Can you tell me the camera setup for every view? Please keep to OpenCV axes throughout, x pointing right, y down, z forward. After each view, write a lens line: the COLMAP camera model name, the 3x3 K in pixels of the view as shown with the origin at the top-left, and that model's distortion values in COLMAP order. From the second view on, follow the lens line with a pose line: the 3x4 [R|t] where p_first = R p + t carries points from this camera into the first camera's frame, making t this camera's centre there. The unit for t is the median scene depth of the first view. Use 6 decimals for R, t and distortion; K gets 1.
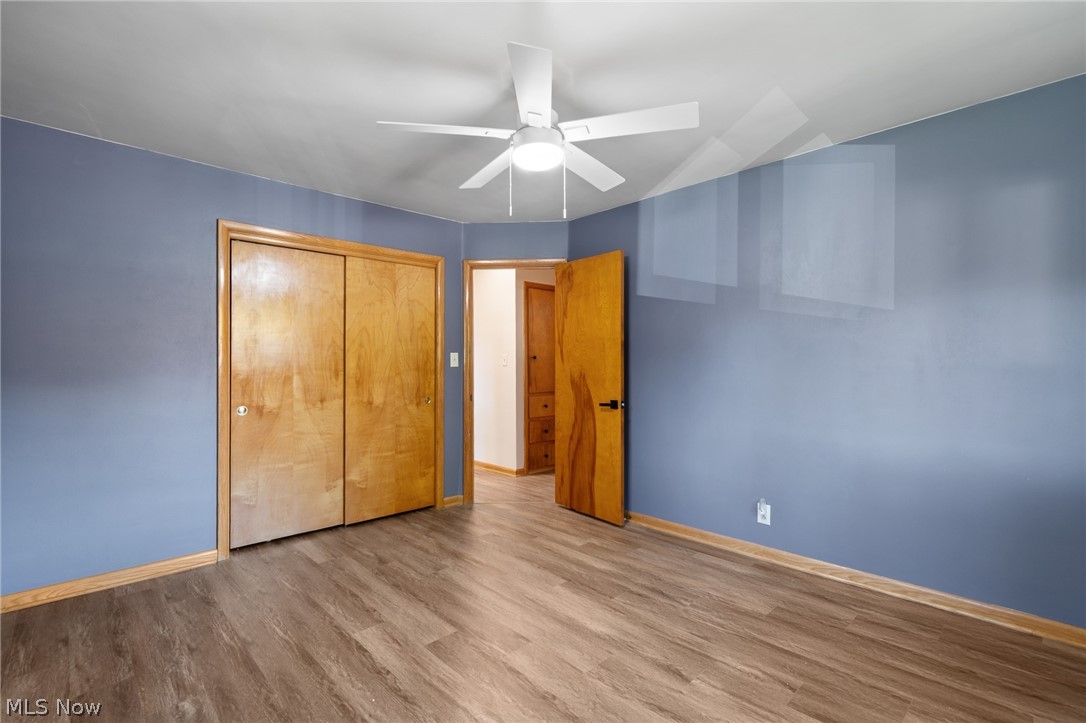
lens RADIAL K [[480.0, 0, 541.7], [0, 480.0, 365.0], [0, 0, 1]] dist [-0.000359, -0.000176]
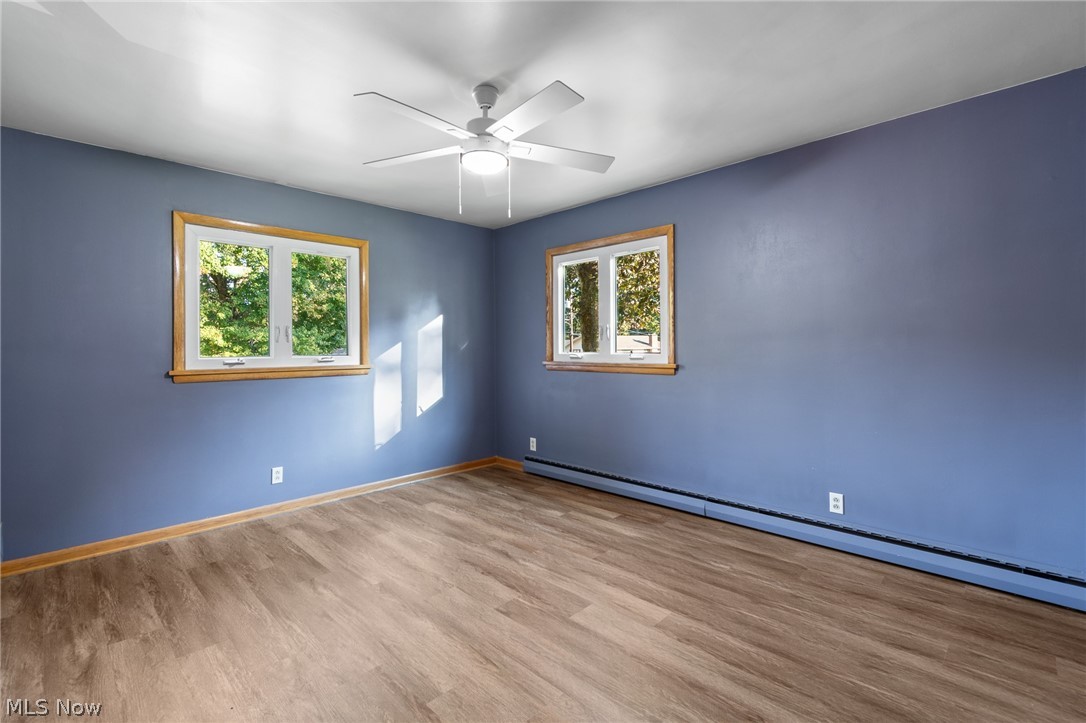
lens RADIAL K [[480.0, 0, 541.7], [0, 480.0, 365.0], [0, 0, 1]] dist [-0.000359, -0.000176]
pose [[-0.999688, 0.013597, -0.020964, -0.110427], [0.012784, 0.999179, 0.038450, 0.000659], [0.021470, 0.038170, -0.999041, 2.027304]]
